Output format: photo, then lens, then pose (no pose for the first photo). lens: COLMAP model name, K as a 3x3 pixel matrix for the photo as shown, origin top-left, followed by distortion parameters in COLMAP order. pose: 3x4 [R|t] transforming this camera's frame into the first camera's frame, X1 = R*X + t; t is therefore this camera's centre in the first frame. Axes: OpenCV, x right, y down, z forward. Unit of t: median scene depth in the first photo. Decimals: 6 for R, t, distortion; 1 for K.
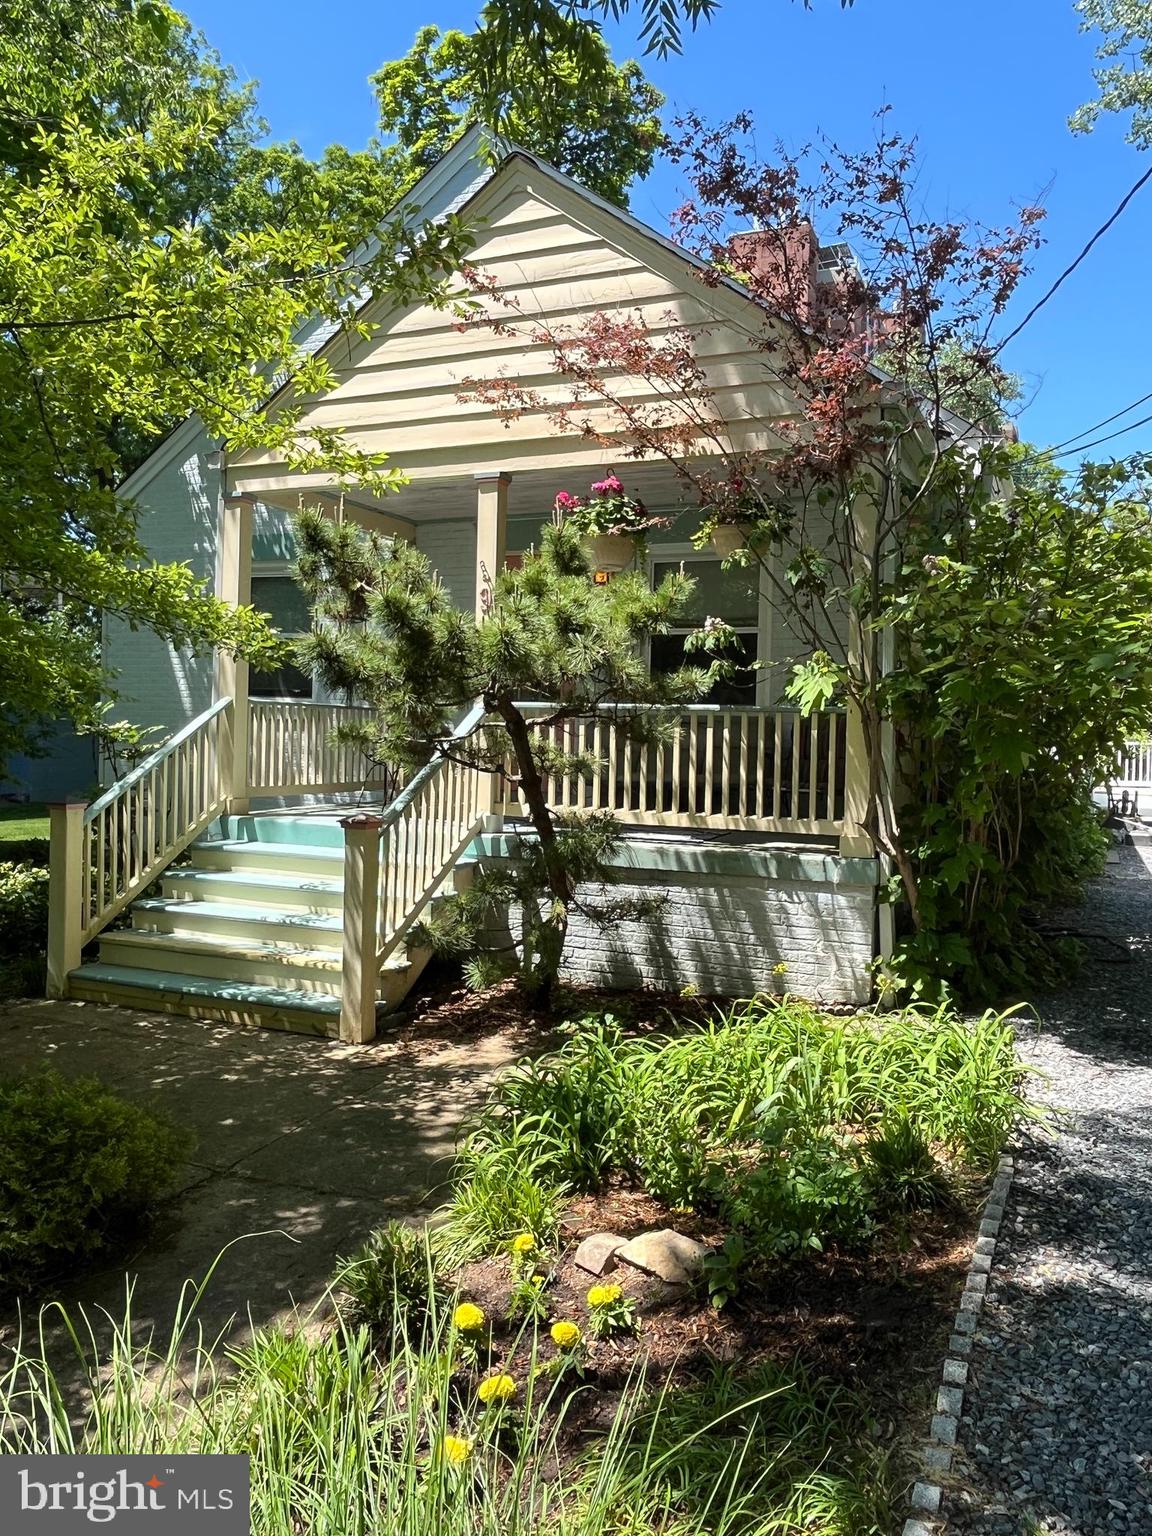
lens RADIAL K [[1131.6, 0, 575.3], [0, 1131.6, 745.4], [0, 0, 1]] dist [0.000760, 0.002726]
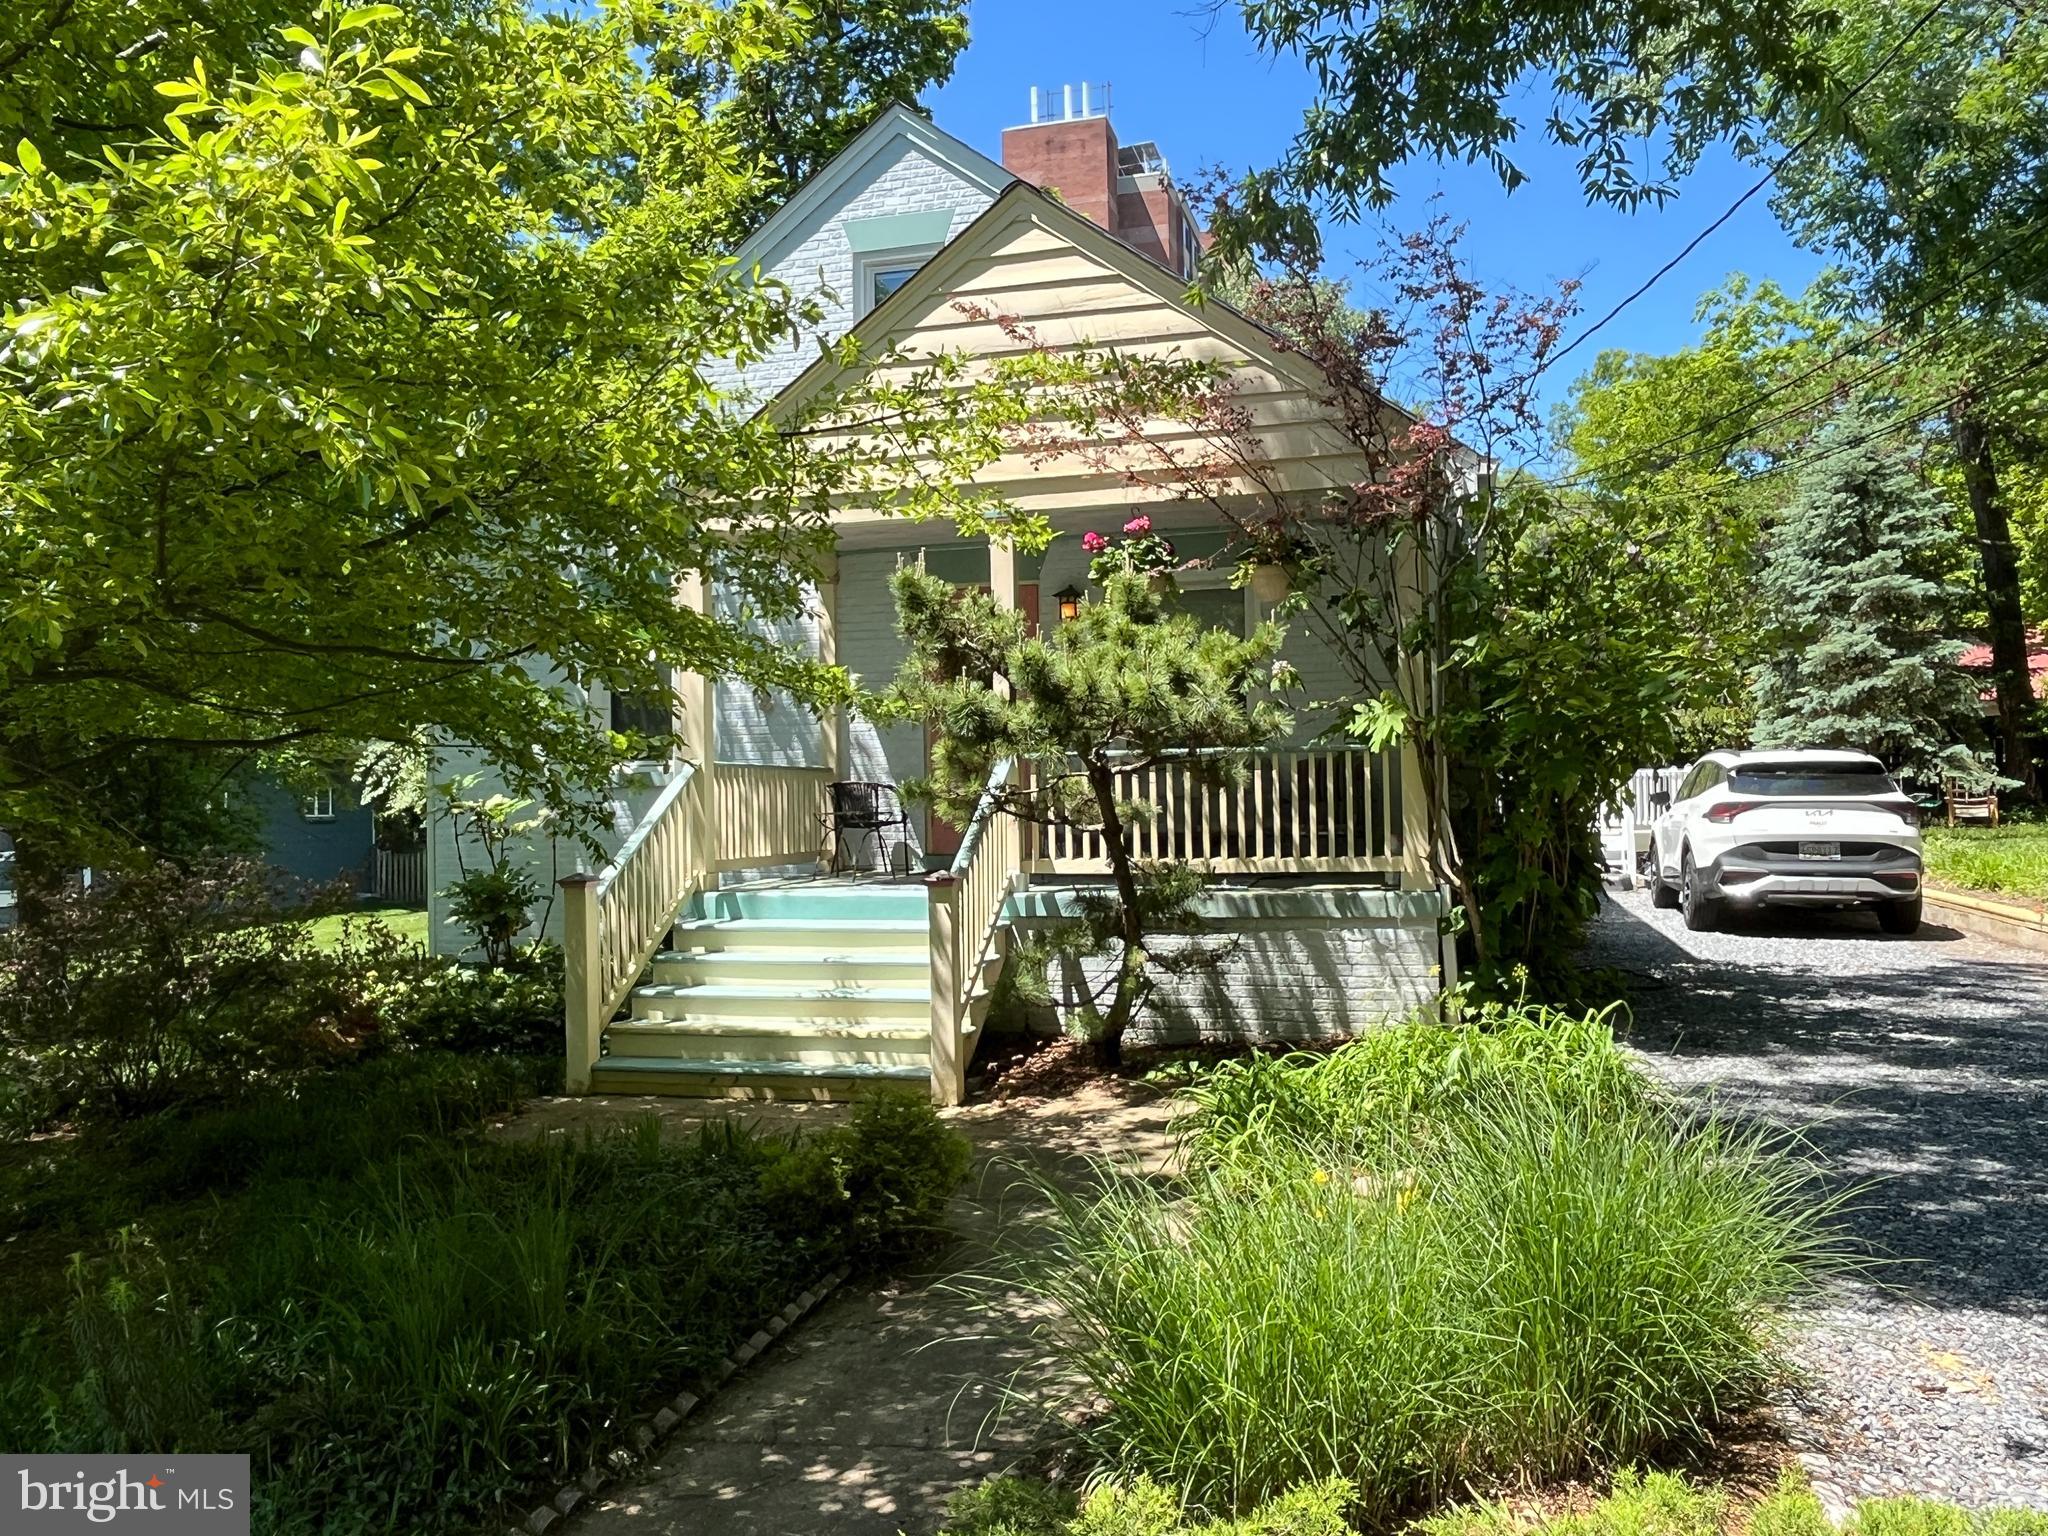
lens RADIAL K [[1558.9, 0, 1024.0], [0, 1558.9, 768.0], [0, 0, 1]] dist [0.007137, 0.002194]
pose [[0.988504, -0.041818, 0.145295, -0.286271], [0.045775, 0.998664, -0.023996, 0.006153], [-0.144097, 0.030371, 0.989097, -0.320890]]
